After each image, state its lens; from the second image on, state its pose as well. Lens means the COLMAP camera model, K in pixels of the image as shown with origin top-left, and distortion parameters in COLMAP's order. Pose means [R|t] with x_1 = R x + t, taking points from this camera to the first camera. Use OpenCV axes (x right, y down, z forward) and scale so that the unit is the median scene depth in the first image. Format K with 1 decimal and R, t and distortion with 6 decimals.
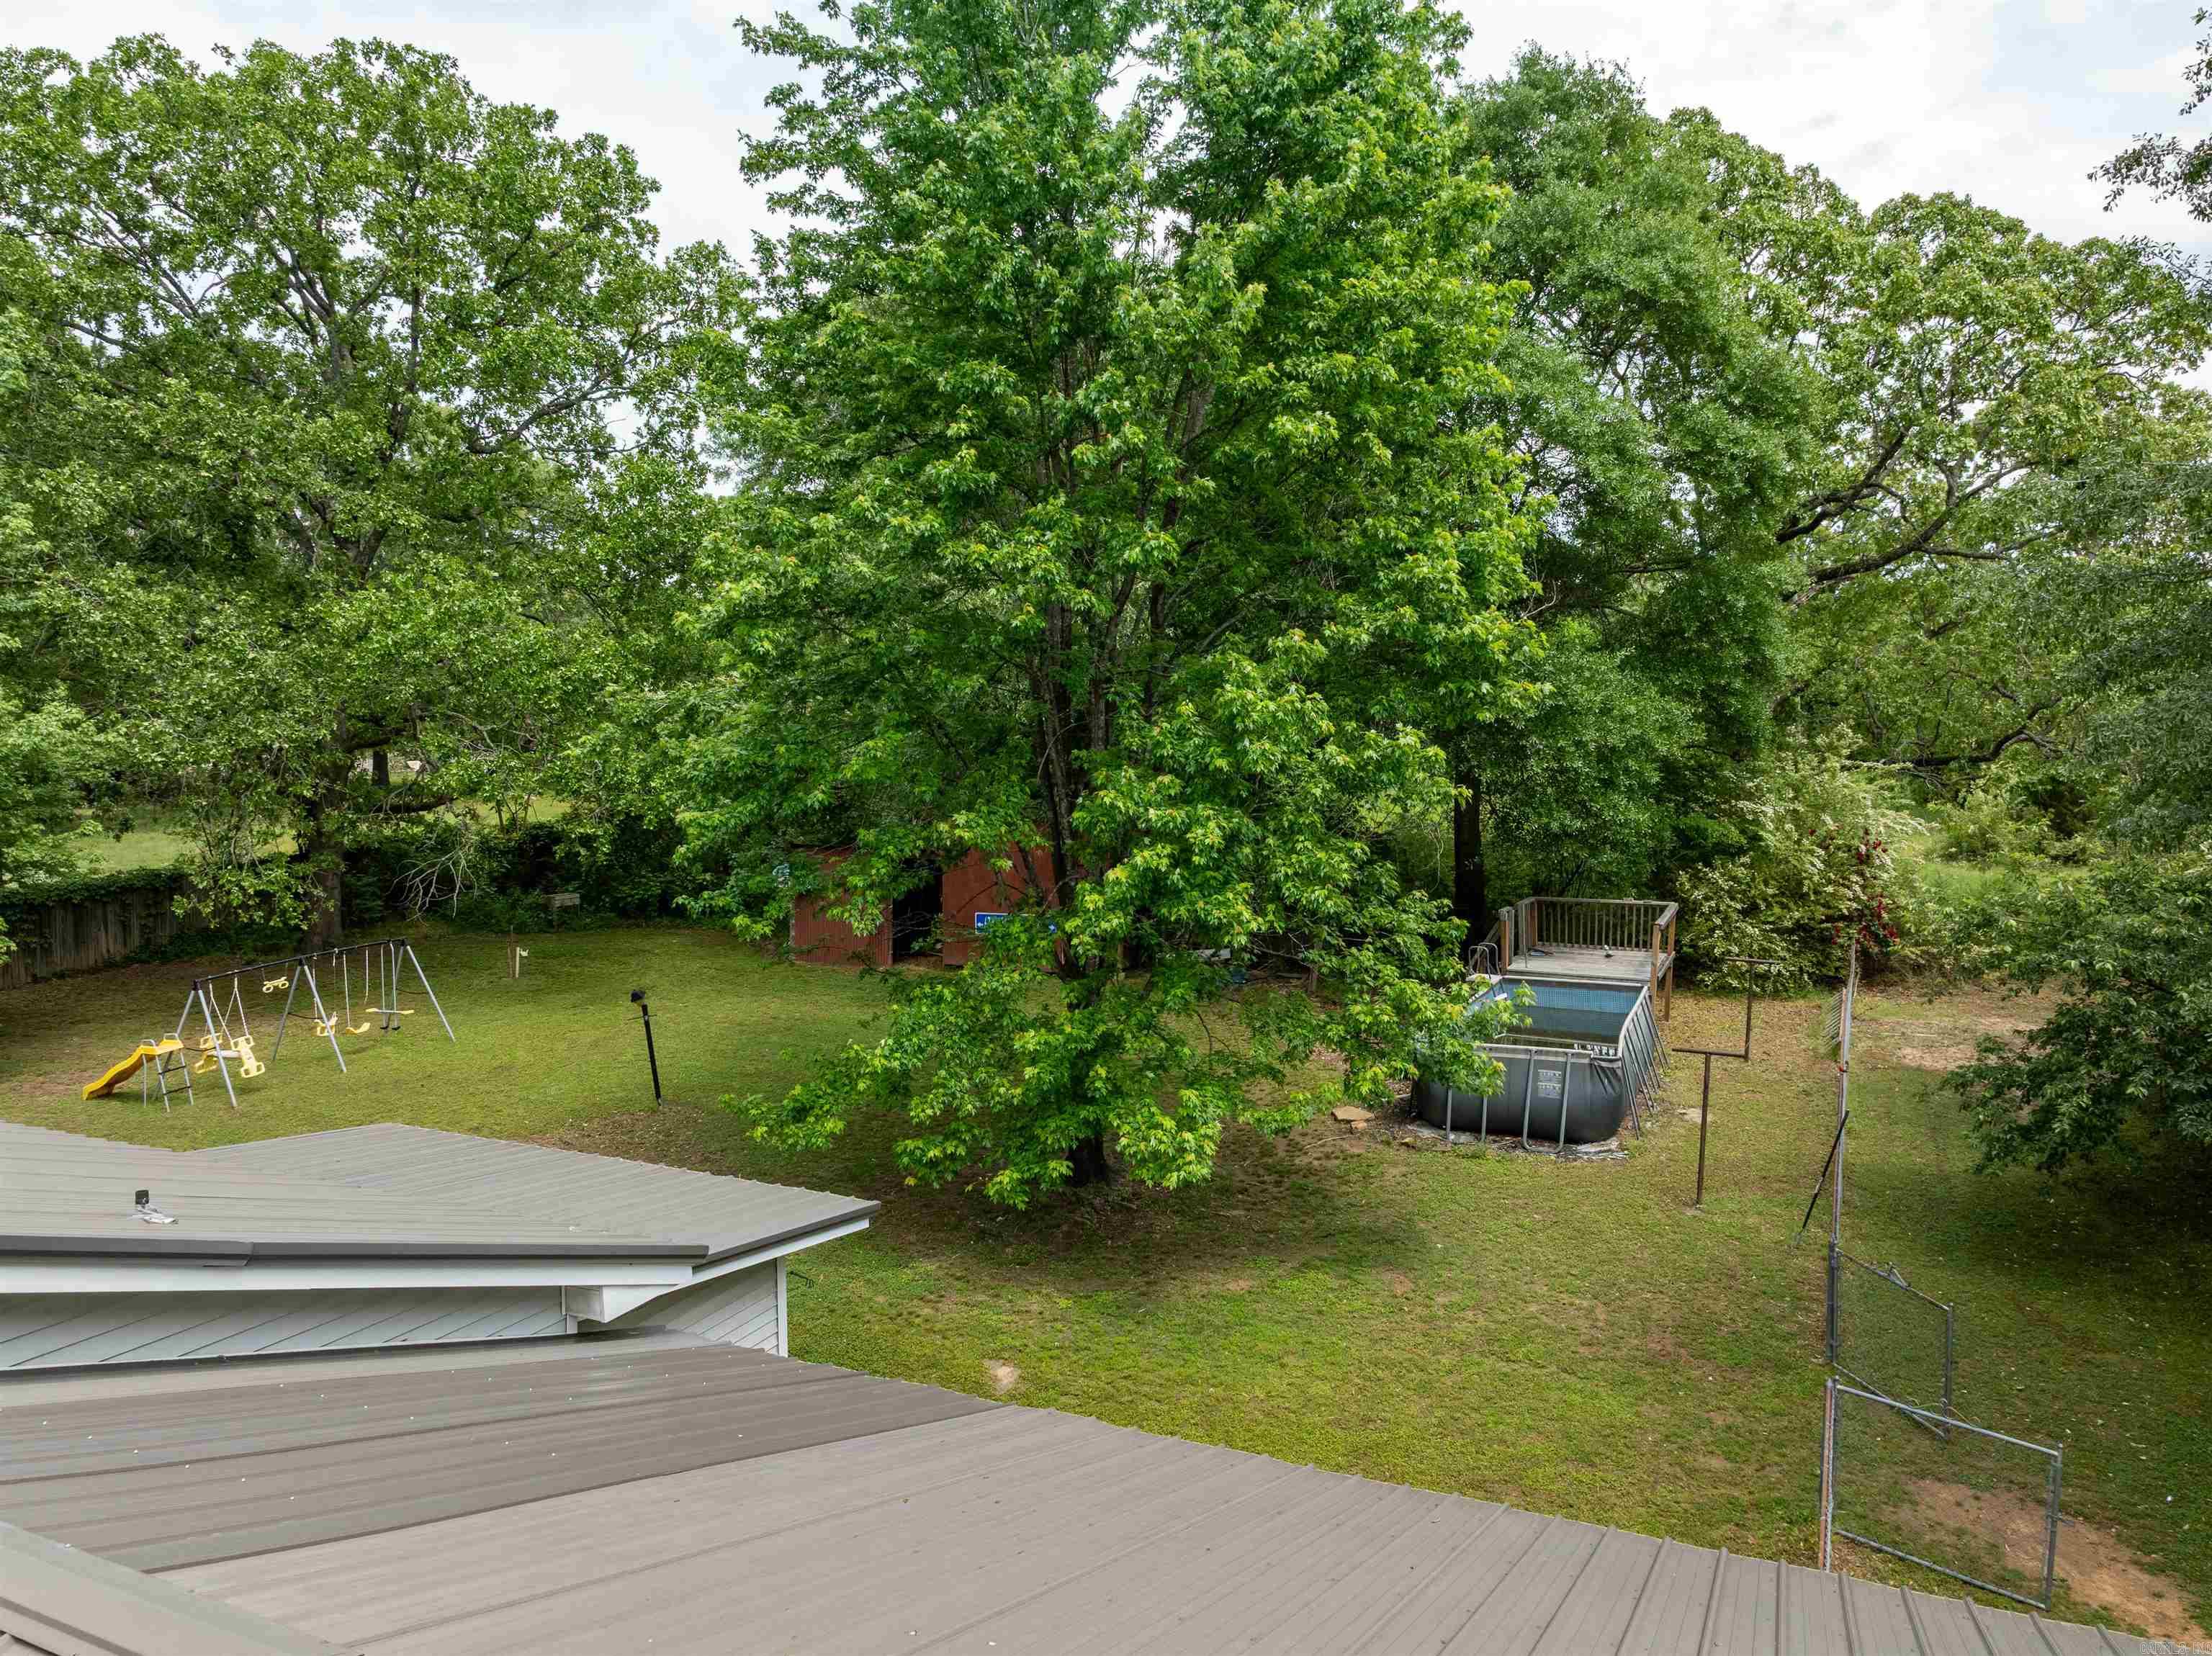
lens RADIAL K [[1582.9, 0, 1095.5], [0, 1582.9, 835.0], [0, 0, 1]] dist [0.001970, 0.011001]
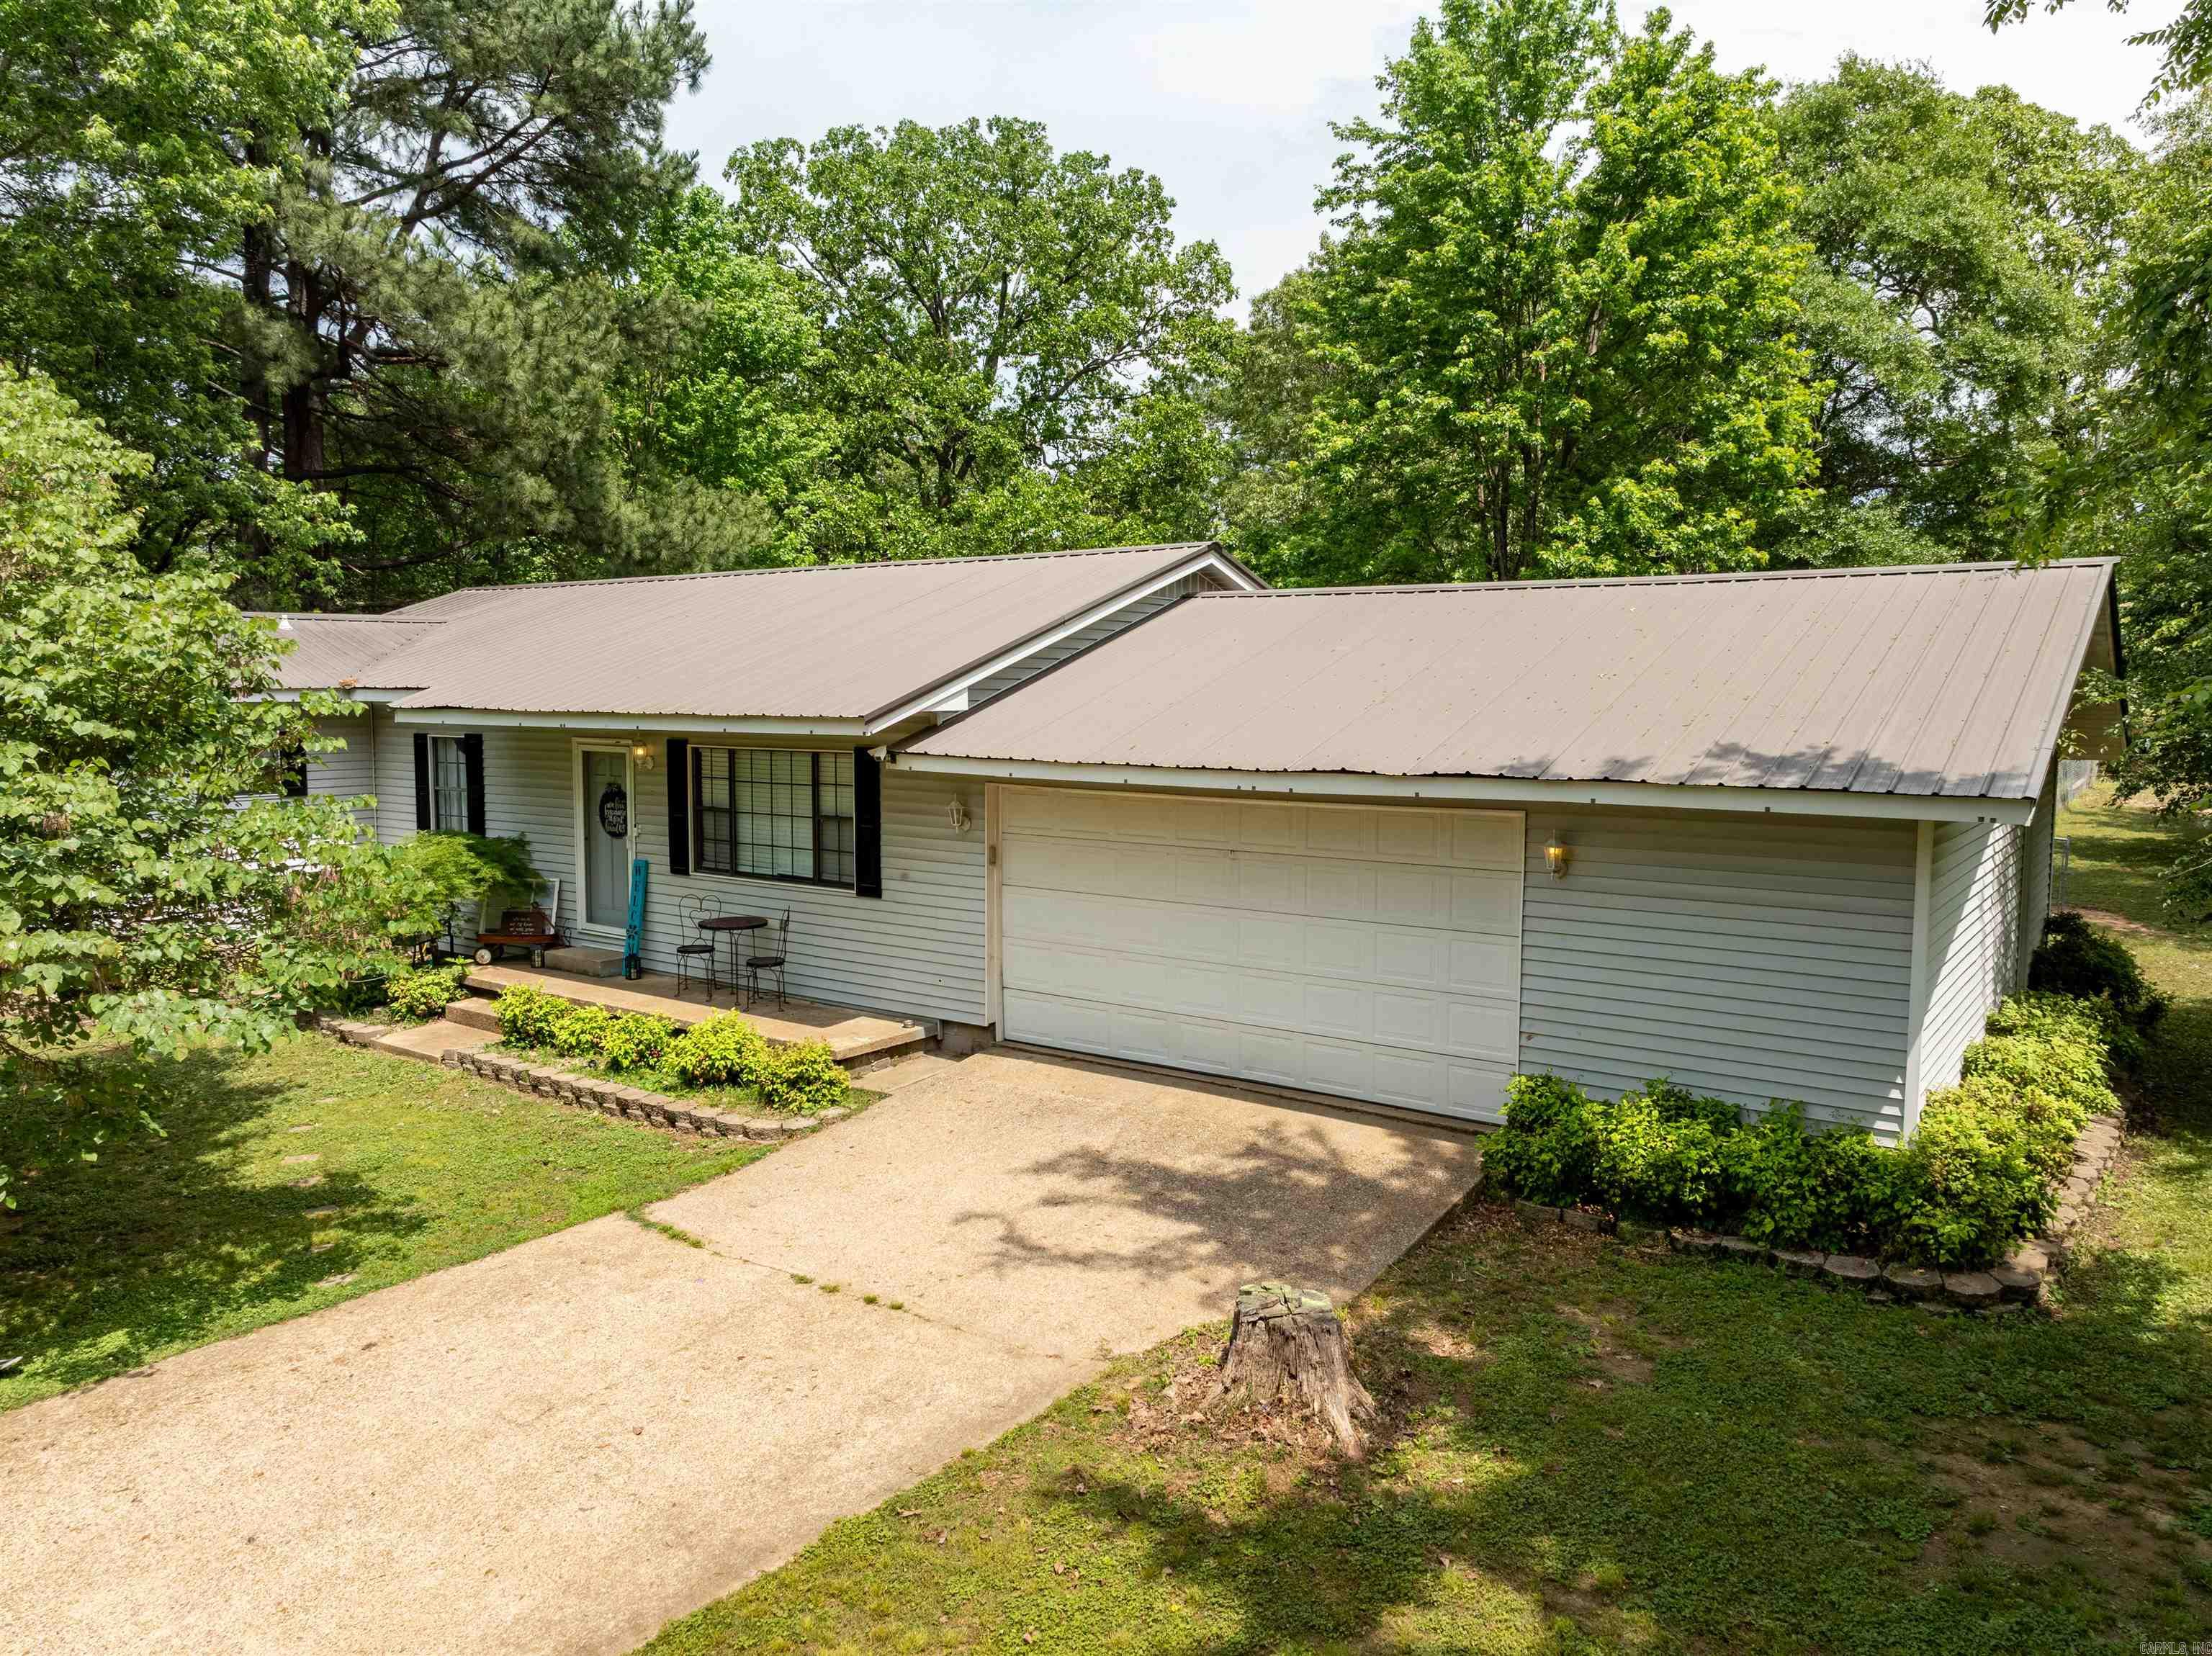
lens RADIAL K [[1582.9, 0, 1113.2], [0, 1582.9, 813.4], [0, 0, 1]] dist [0.001970, 0.011001]
pose [[0.981945, 0.013556, -0.188679, -0.114197], [-0.012986, 0.999907, 0.004256, 0.229782], [0.188719, -0.001729, 0.982030, -0.716735]]
